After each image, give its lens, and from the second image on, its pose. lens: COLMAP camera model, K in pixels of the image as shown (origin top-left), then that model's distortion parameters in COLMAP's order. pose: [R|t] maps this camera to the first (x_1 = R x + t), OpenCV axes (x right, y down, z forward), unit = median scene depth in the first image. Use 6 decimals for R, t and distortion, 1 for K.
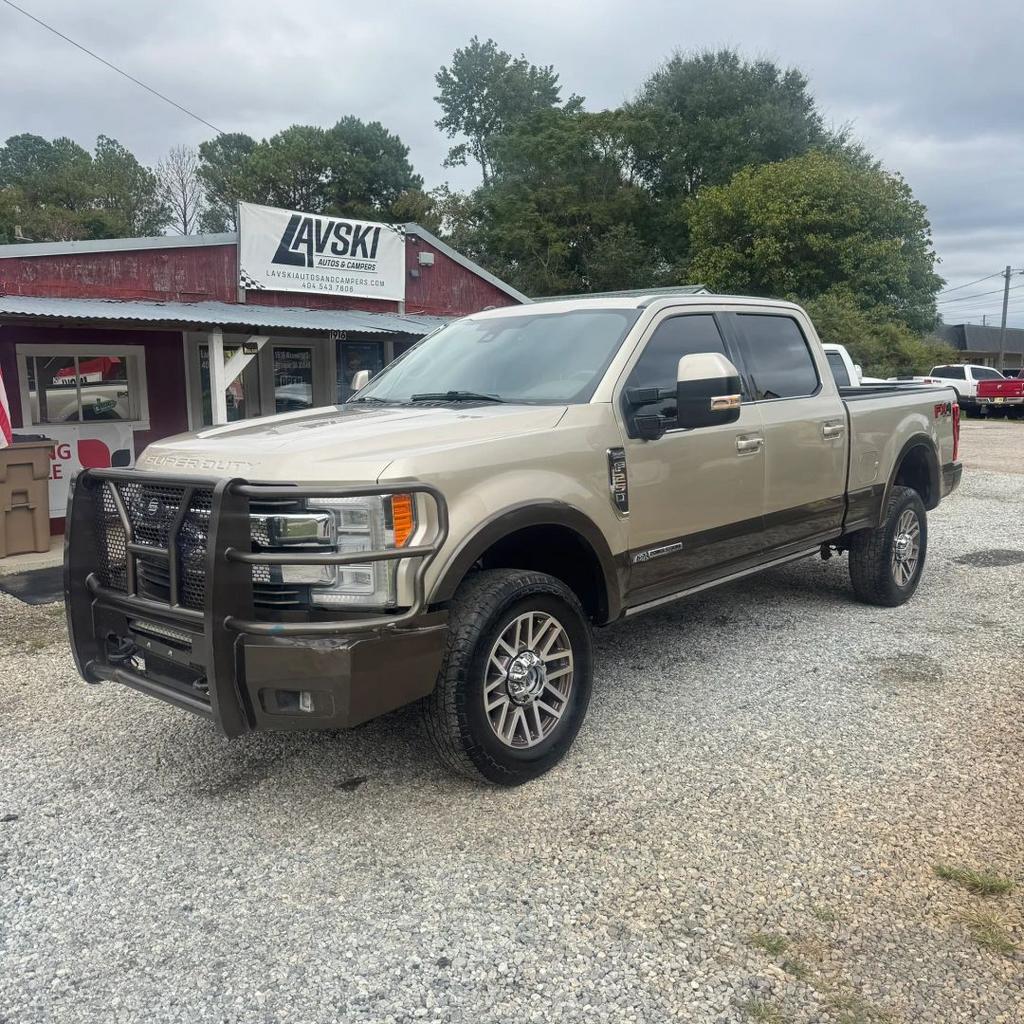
lens RADIAL K [[948.7, 0, 511.8], [0, 948.7, 538.3], [0, 0, 1]] dist [0.118334, -0.181794]
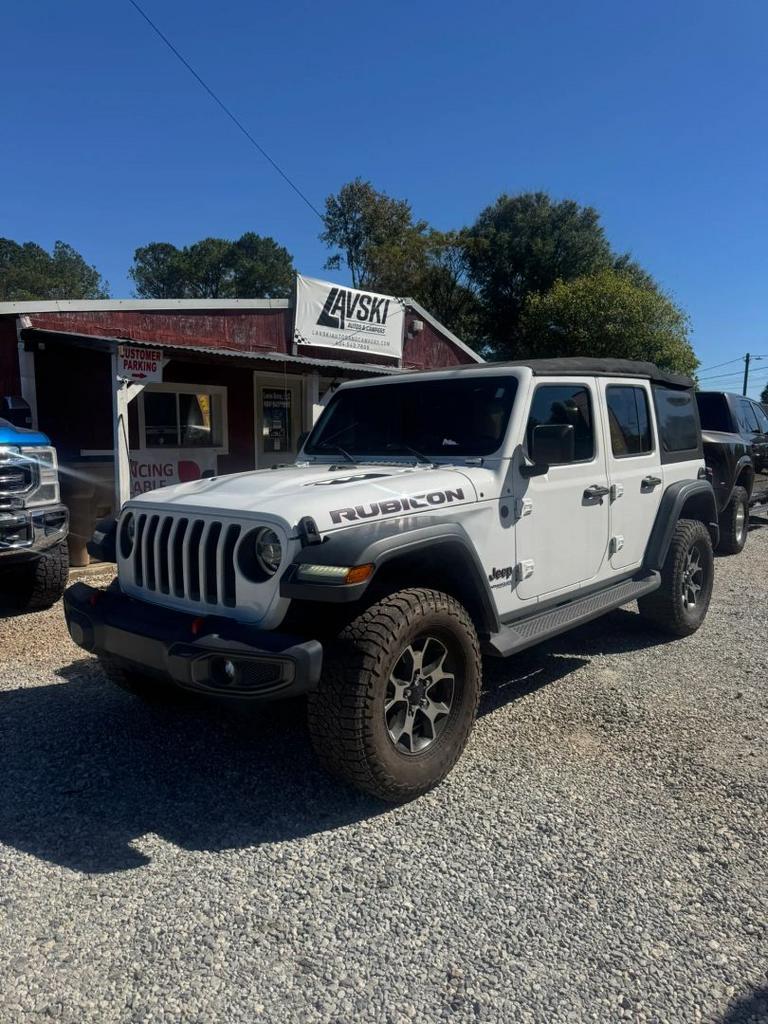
lens RADIAL K [[707.8, 0, 386.0], [0, 707.8, 529.1], [0, 0, 1]] dist [0.138094, -0.228532]
pose [[0.998631, 0.009554, 0.051437, -0.189355], [-0.007998, 0.999506, -0.030382, 0.009335], [-0.051702, 0.029929, 0.998214, 0.060818]]
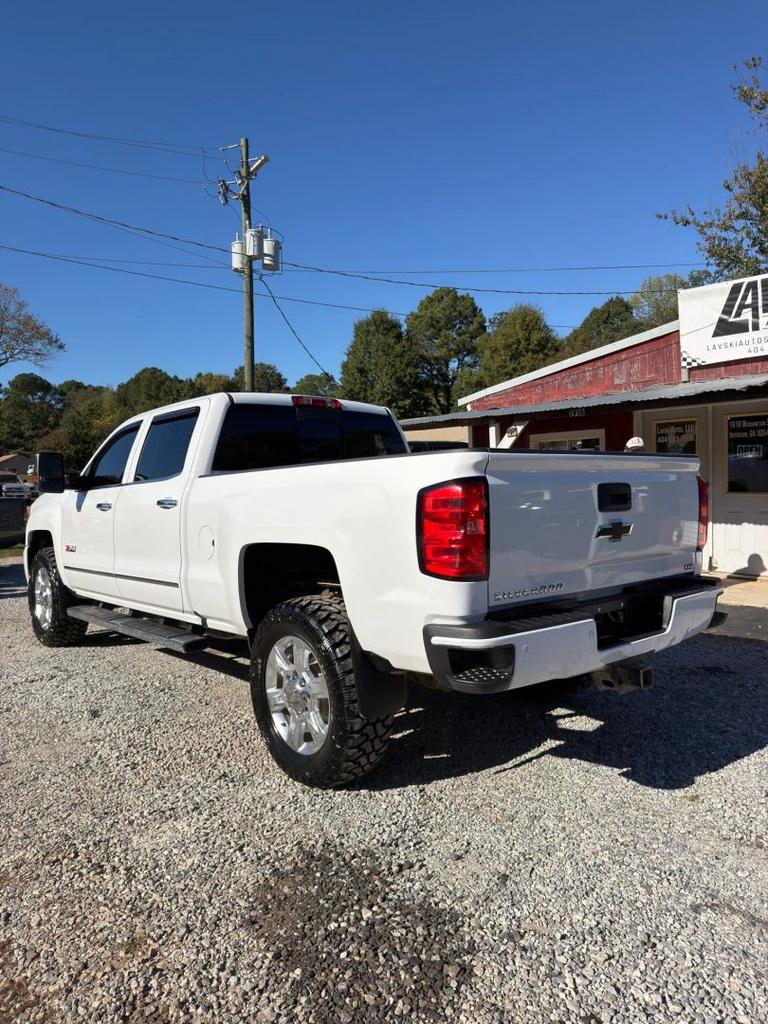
lens RADIAL K [[714.6, 0, 384.8], [0, 714.6, 527.3], [0, 0, 1]] dist [0.081381, -0.116913]
pose [[-0.125023, 0.089295, -0.988127, 0.533315], [-0.136742, 0.984886, 0.106303, -0.112665], [0.982686, 0.148409, -0.110923, 0.715921]]
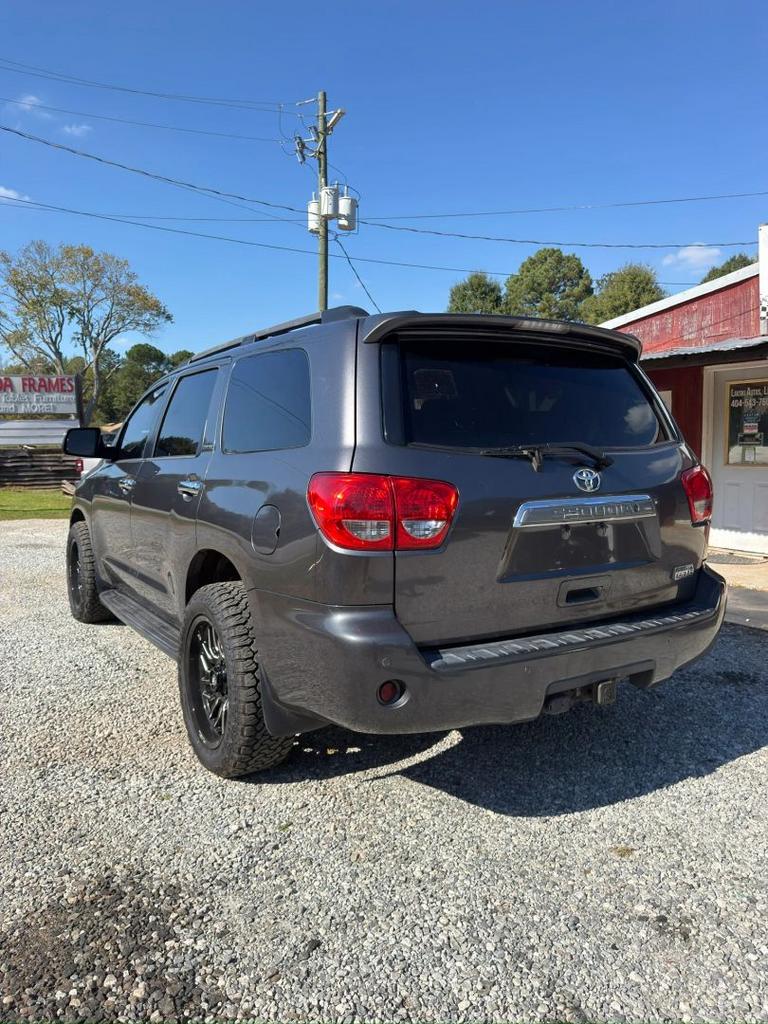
lens RADIAL K [[720.1, 0, 380.1], [0, 720.1, 527.6], [0, 0, 1]] dist [0.056261, -0.088616]
pose [[-0.269244, 0.122630, -0.955233, 0.468653], [-0.144739, 0.975442, 0.166020, -0.115232], [0.952134, 0.182959, -0.244882, 0.780653]]
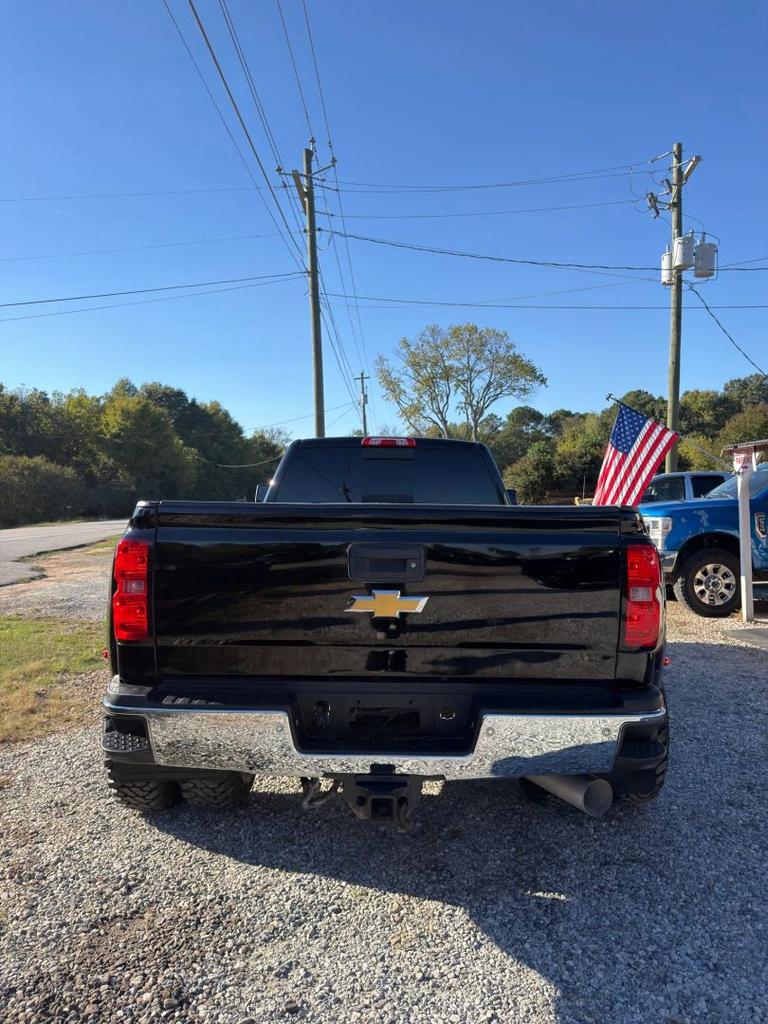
lens RADIAL K [[707.8, 0, 386.0], [0, 707.8, 529.1], [0, 0, 1]] dist [0.138094, -0.228532]
pose [[-0.700589, 0.045824, -0.712092, 0.431409], [-0.094672, 0.983145, 0.156409, -0.139350], [0.707257, 0.176993, -0.684442, 0.862211]]
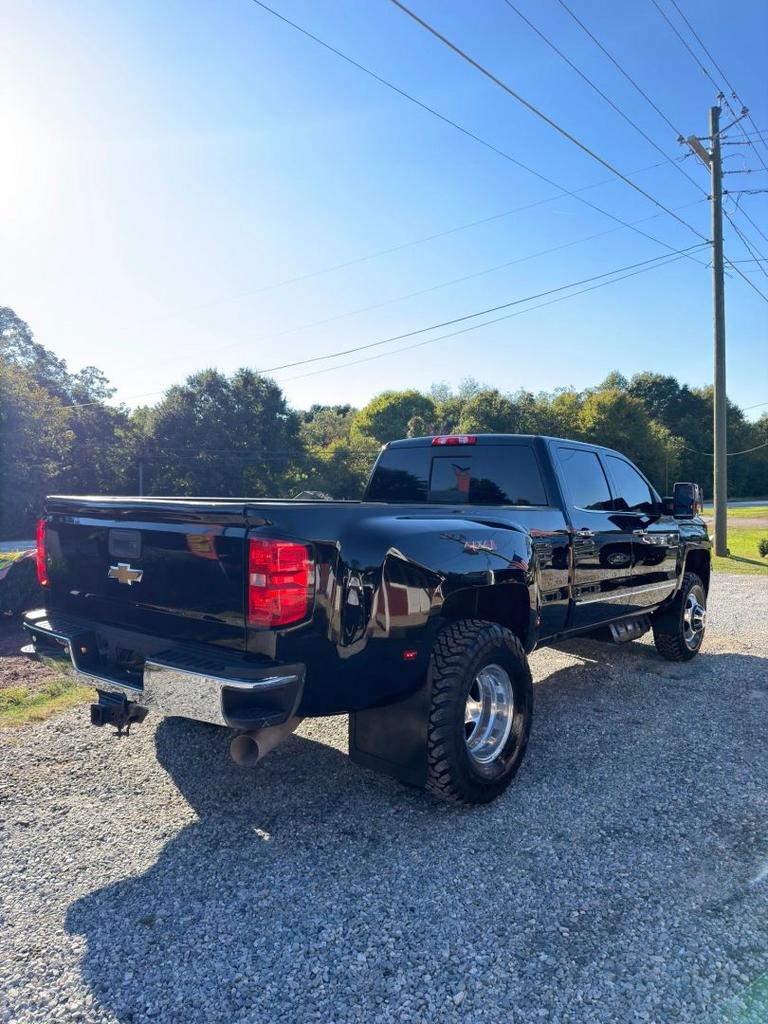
lens RADIAL K [[720.1, 0, 380.1], [0, 720.1, 527.6], [0, 0, 1]] dist [0.056261, -0.088616]
pose [[-0.993512, 0.021703, -0.111639, 0.214762], [-0.000906, 0.980081, 0.198597, -0.160542], [0.113725, 0.197410, -0.973702, 1.013515]]
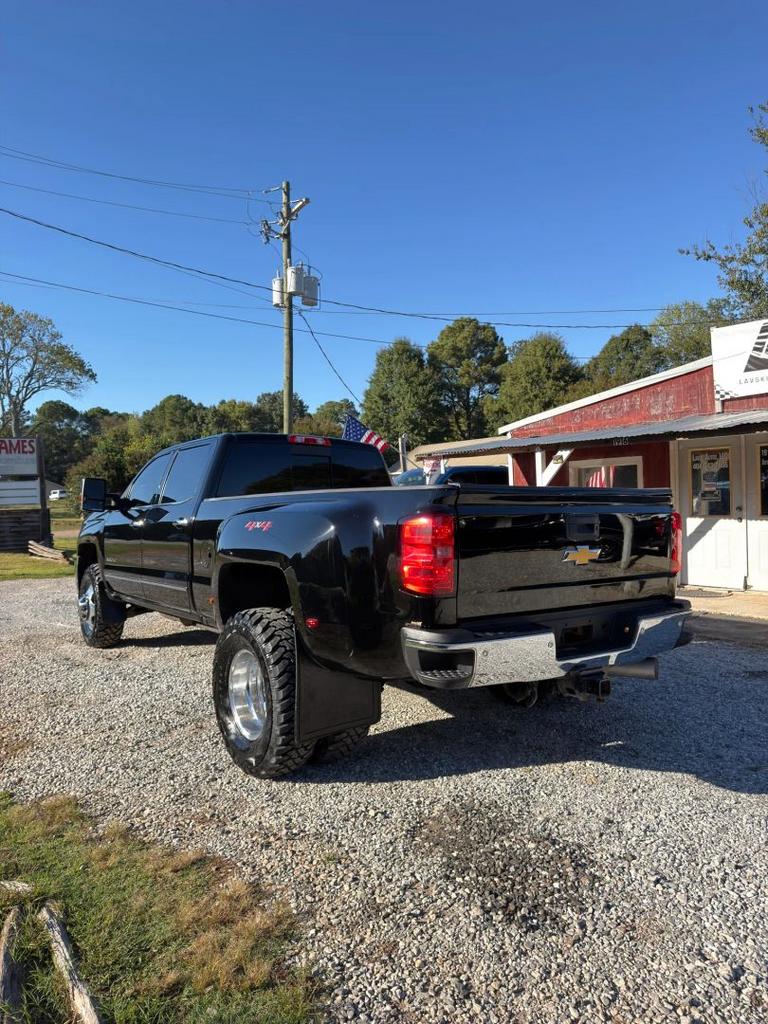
lens RADIAL K [[707.8, 0, 386.0], [0, 707.8, 529.1], [0, 0, 1]] dist [0.138094, -0.228532]
pose [[-0.146961, 0.057796, -0.987452, 0.596067], [-0.136453, 0.987562, 0.078110, -0.108190], [0.979685, 0.146220, -0.137247, 0.682424]]
